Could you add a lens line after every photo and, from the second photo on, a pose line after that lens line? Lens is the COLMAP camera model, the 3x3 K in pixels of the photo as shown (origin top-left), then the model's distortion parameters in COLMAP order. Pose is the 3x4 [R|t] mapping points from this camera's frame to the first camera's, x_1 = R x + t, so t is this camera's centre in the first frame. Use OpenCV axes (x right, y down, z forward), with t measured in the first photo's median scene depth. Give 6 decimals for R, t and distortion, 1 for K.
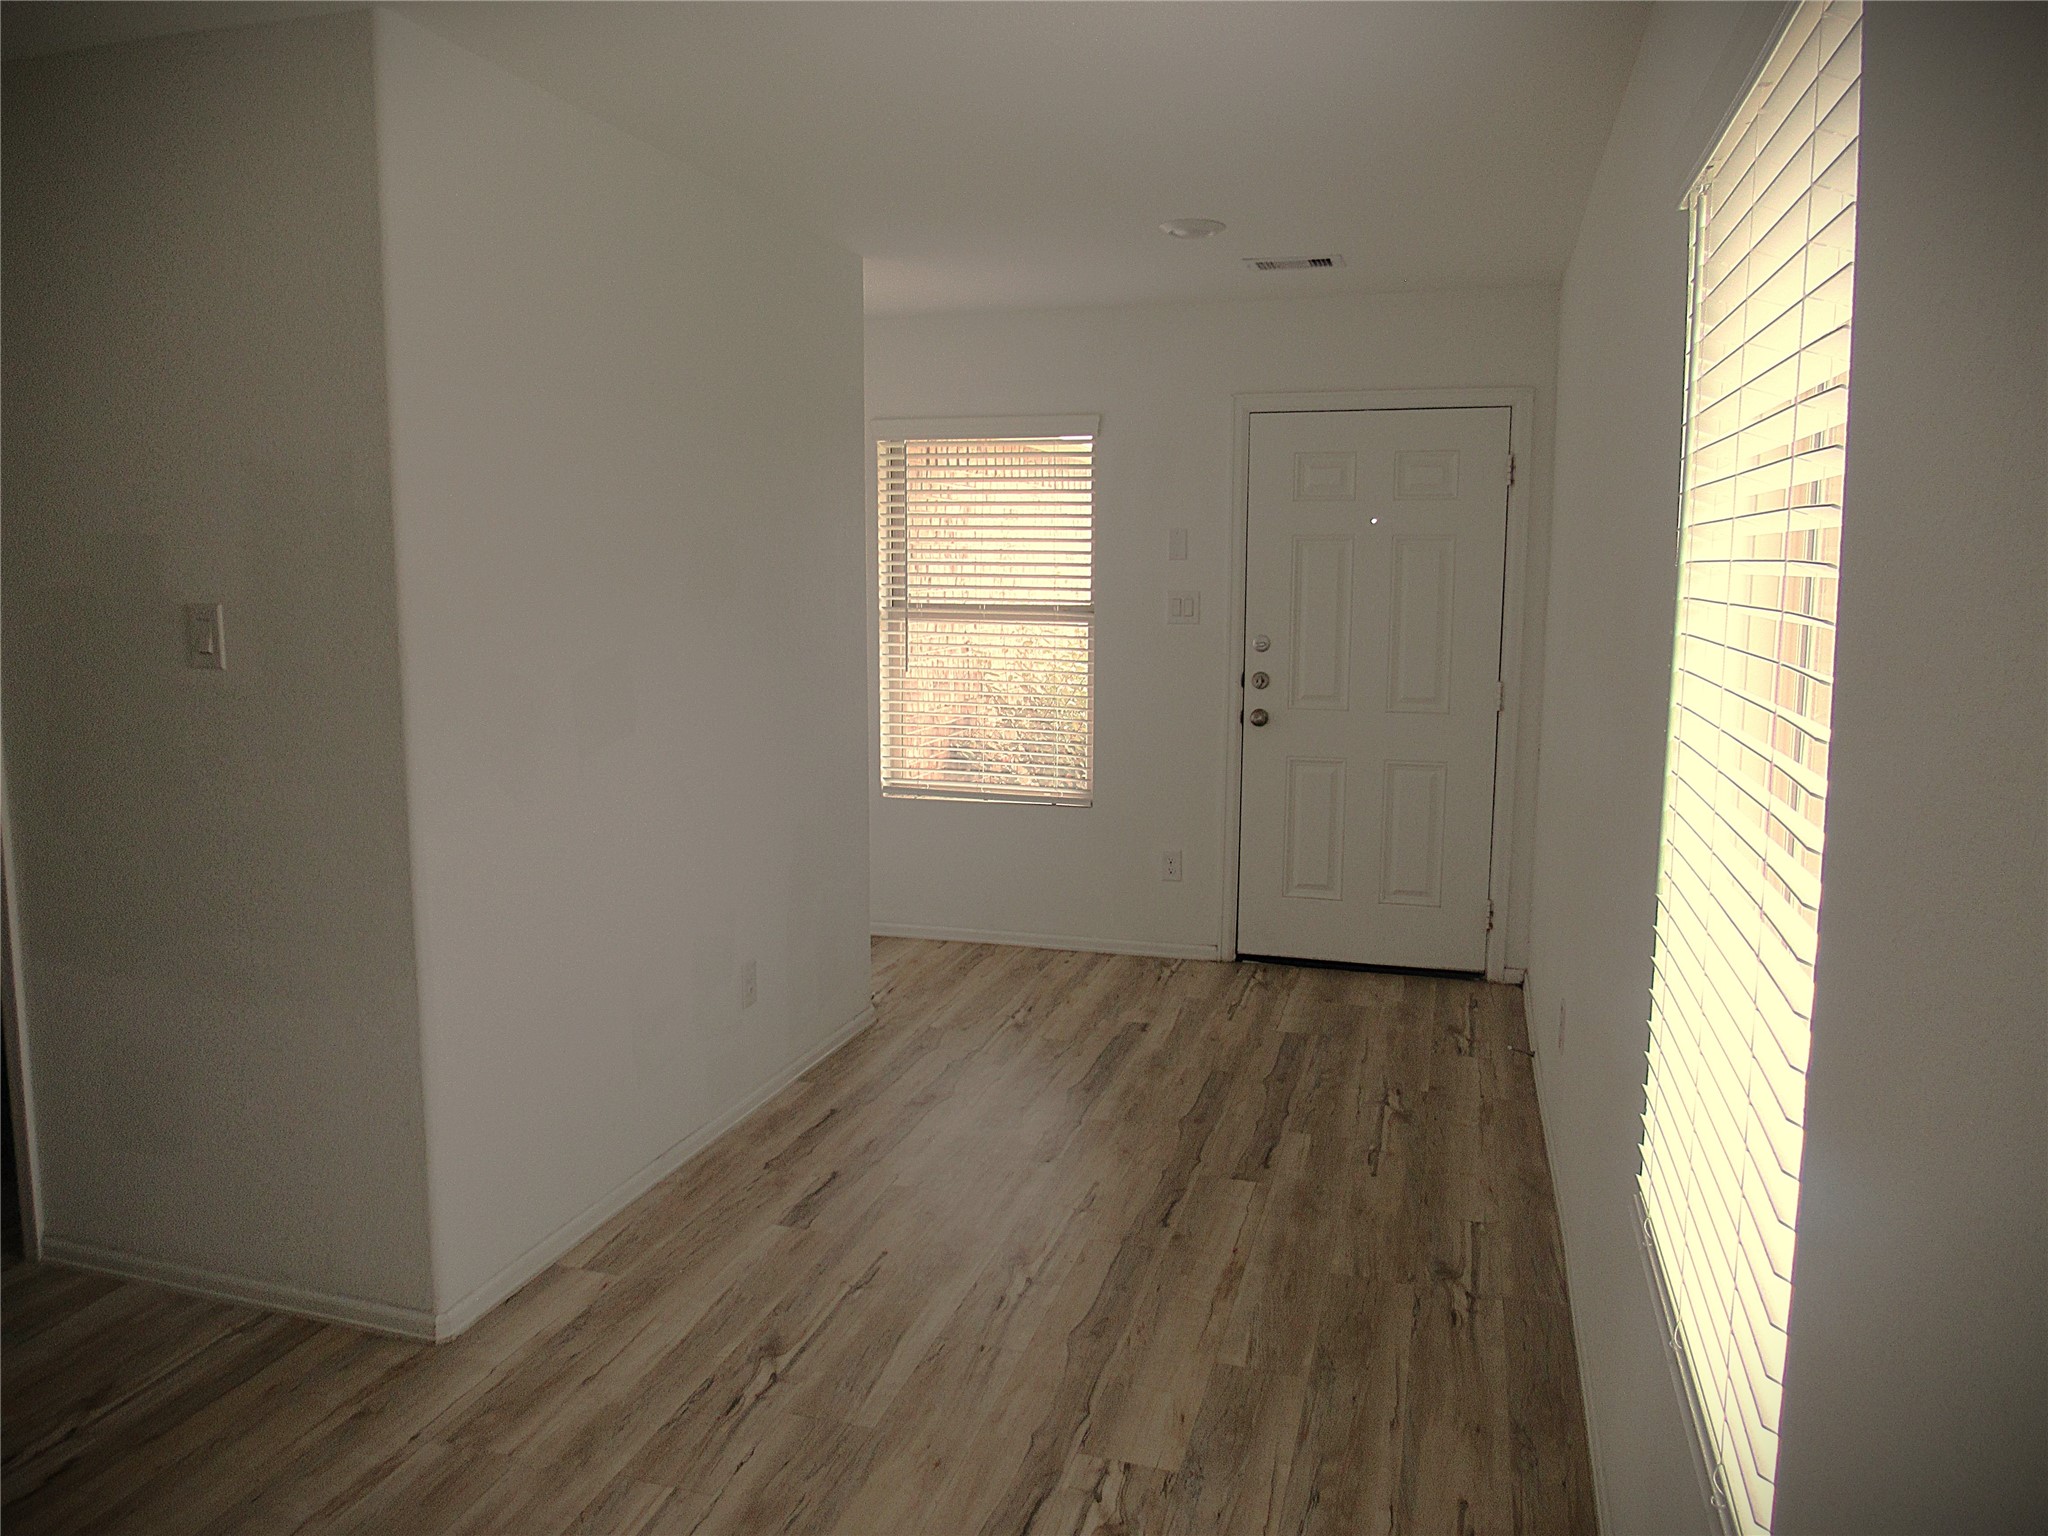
lens RADIAL K [[1431.5, 0, 1024.0], [0, 1431.5, 768.0], [0, 0, 1]] dist [-0.002216, -0.002488]
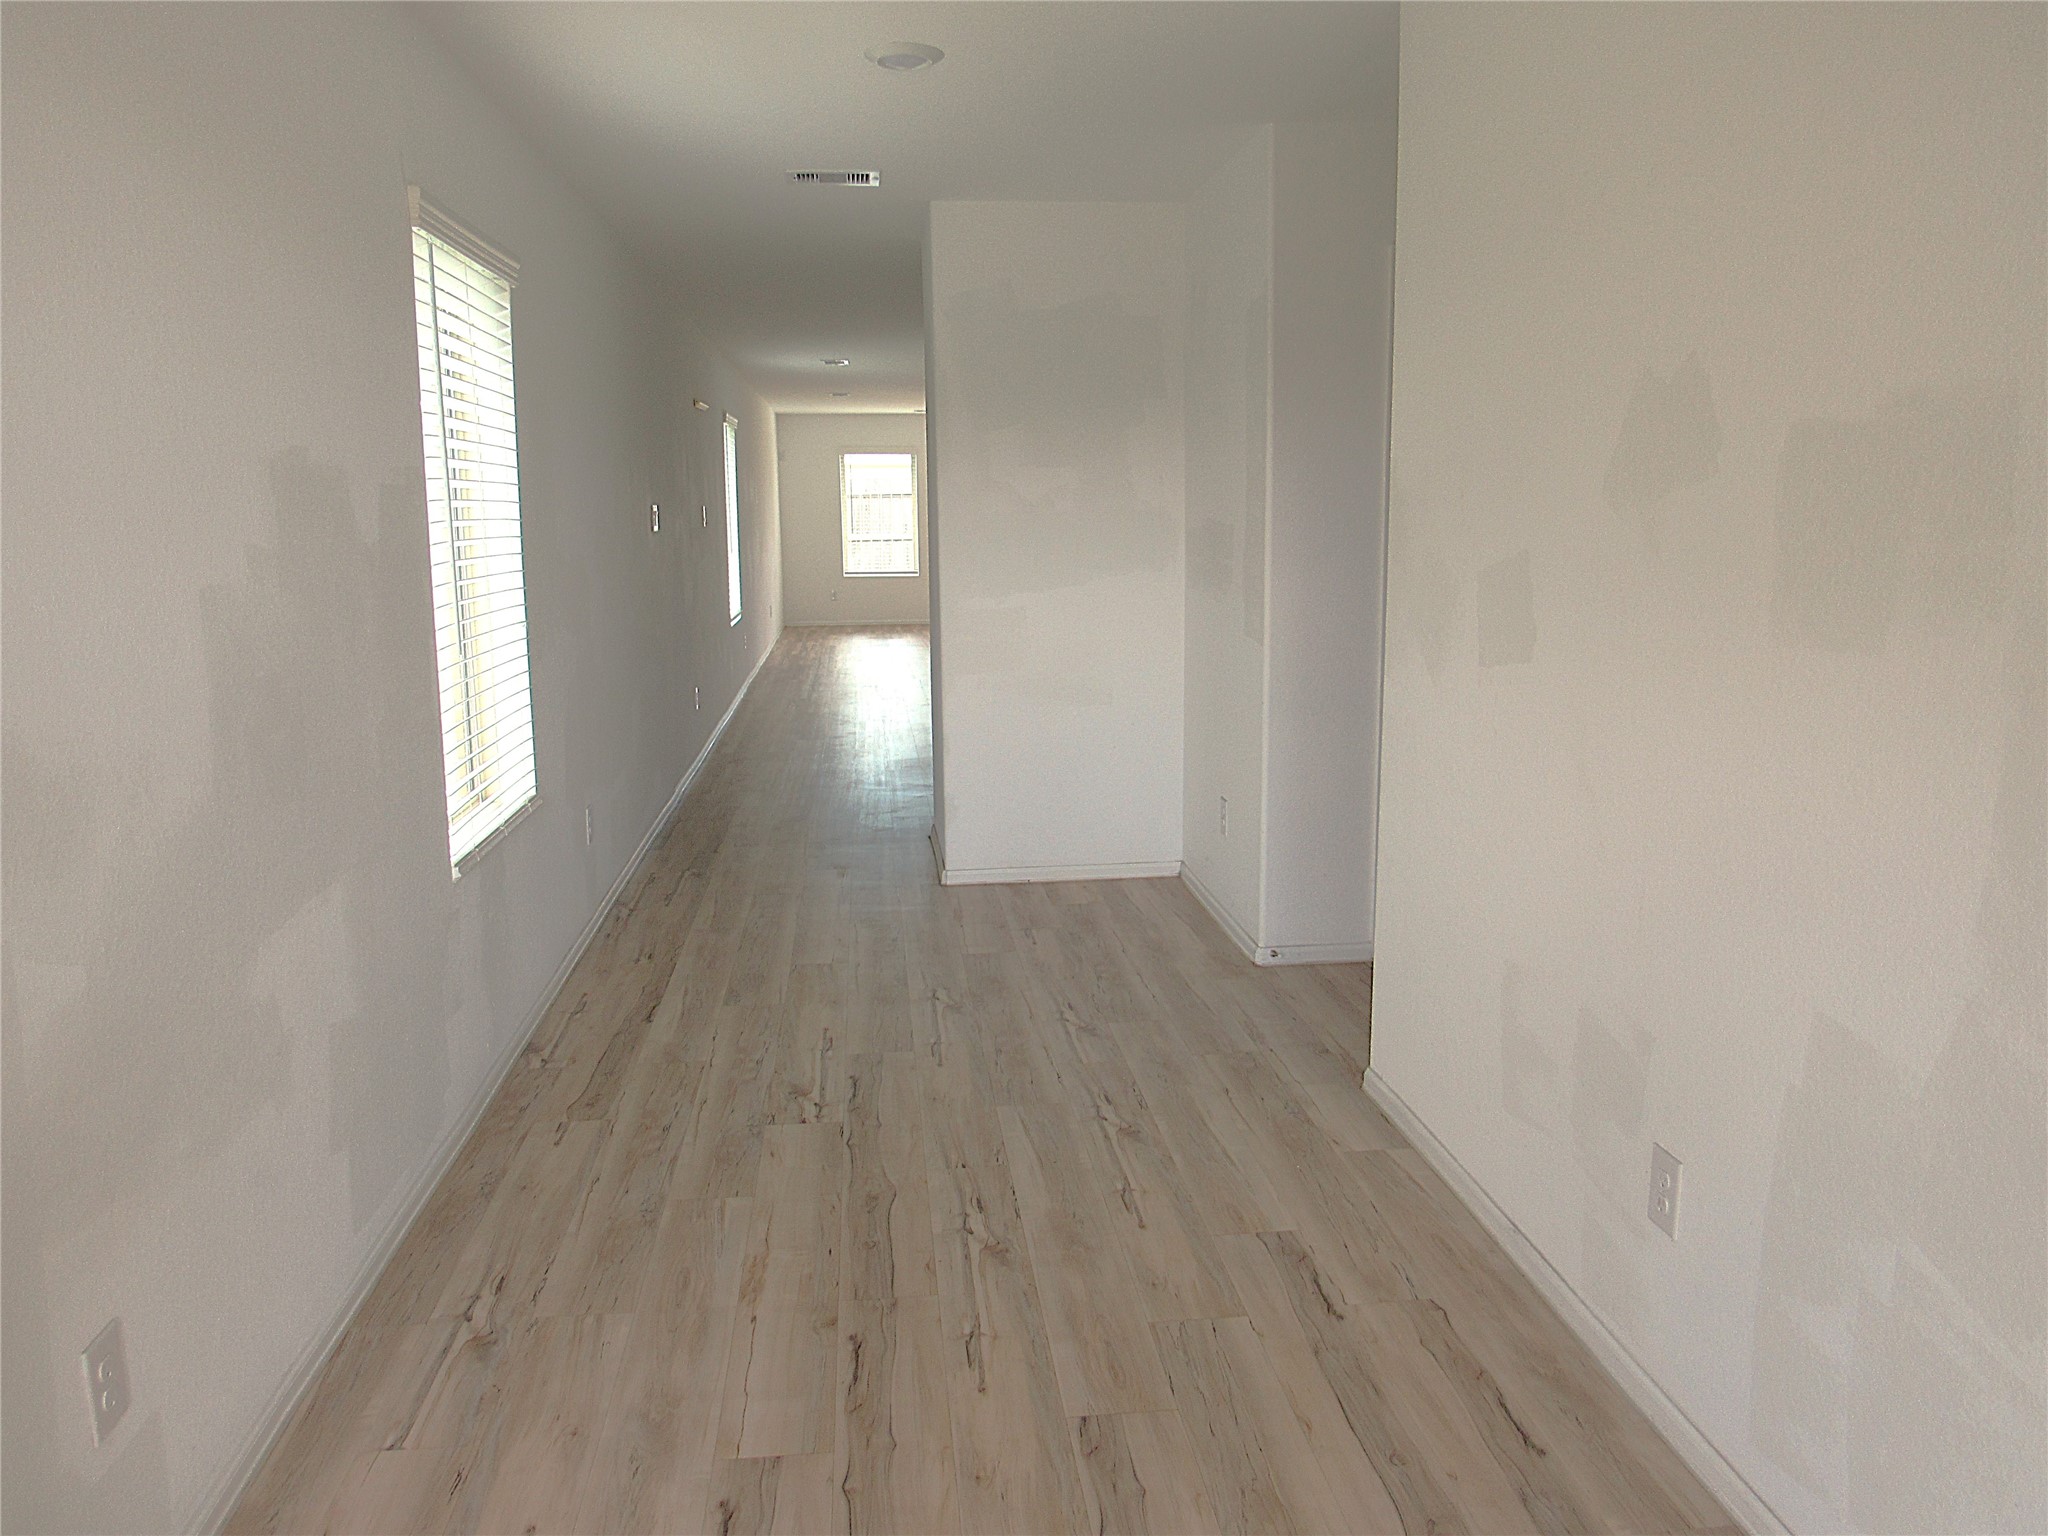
lens RADIAL K [[1431.5, 0, 1024.0], [0, 1431.5, 768.0], [0, 0, 1]] dist [-0.002216, -0.002488]
pose [[-0.917164, 0.068832, -0.392522, 0.335371], [-0.056307, 0.952706, 0.298632, -0.218598], [0.394513, 0.295996, -0.869911, 1.853148]]
